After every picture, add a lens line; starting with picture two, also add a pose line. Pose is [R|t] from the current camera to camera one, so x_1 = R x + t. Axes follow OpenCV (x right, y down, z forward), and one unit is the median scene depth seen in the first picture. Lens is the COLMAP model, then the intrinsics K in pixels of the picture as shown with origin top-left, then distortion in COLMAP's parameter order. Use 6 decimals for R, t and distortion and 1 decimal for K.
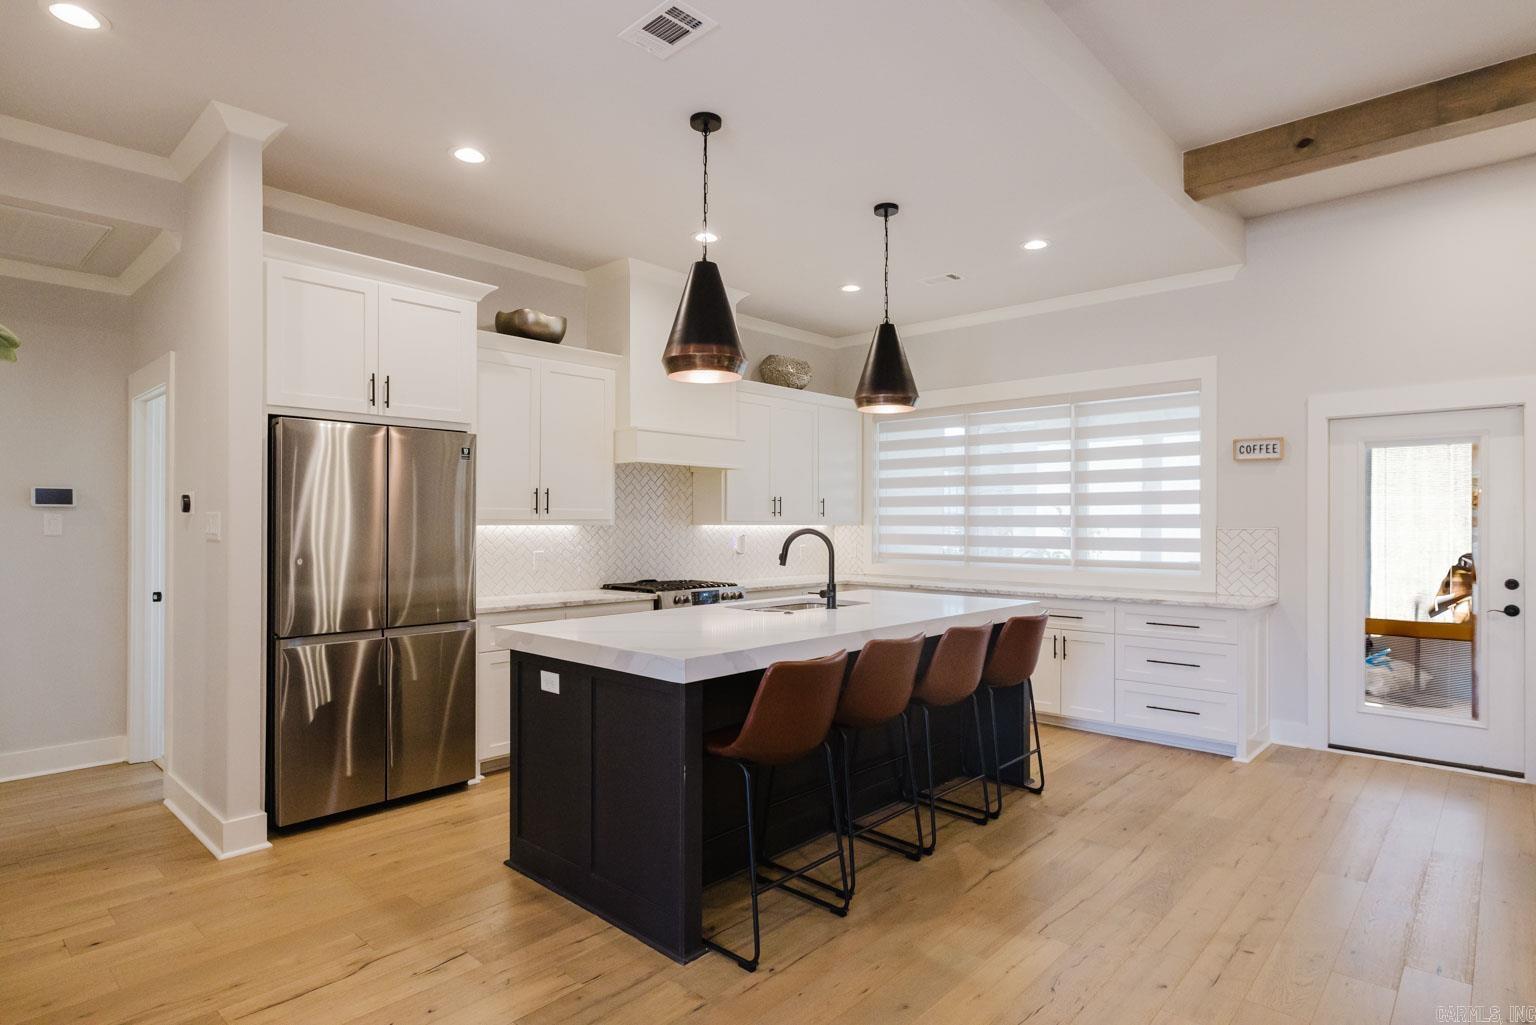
lens RADIAL K [[819.5, 0, 768.0], [0, 819.5, 512.5], [0, 0, 1]] dist [0.001139, -0.000127]
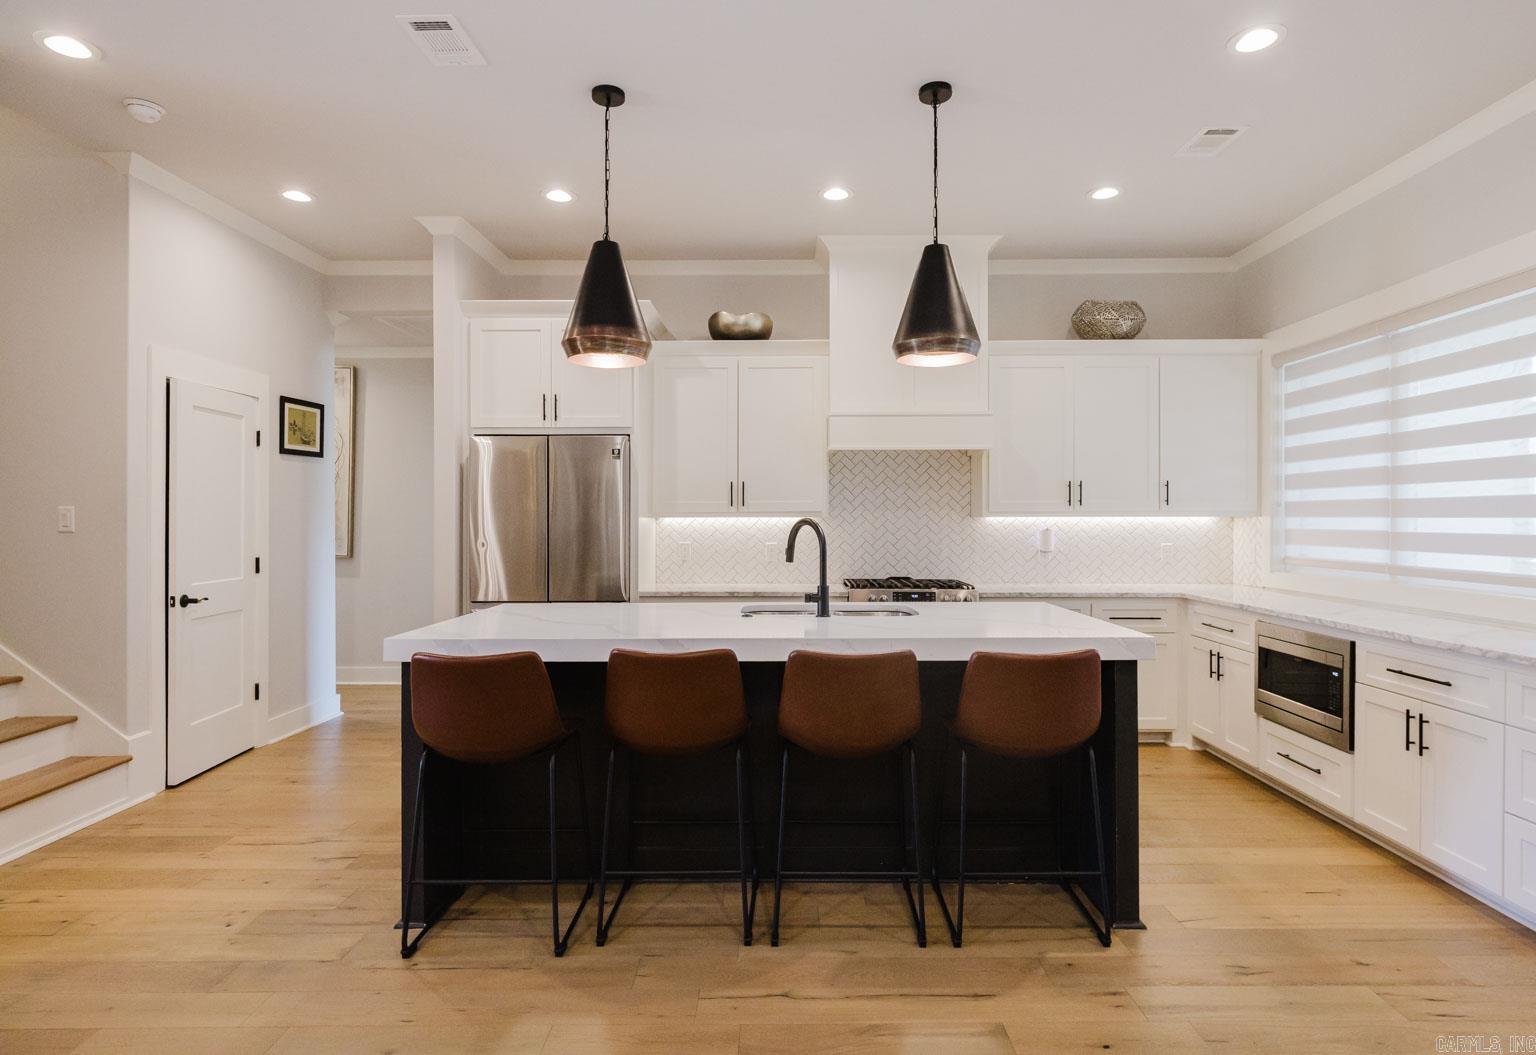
lens RADIAL K [[812.6, 0, 771.5], [0, 812.6, 519.9], [0, 0, 1]] dist [-0.000002, -0.000624]
pose [[0.673658, -0.003678, -0.739034, 0.568794], [0.013085, 0.999890, 0.006951, 0.013241], [0.738928, -0.014353, 0.673632, 0.374210]]
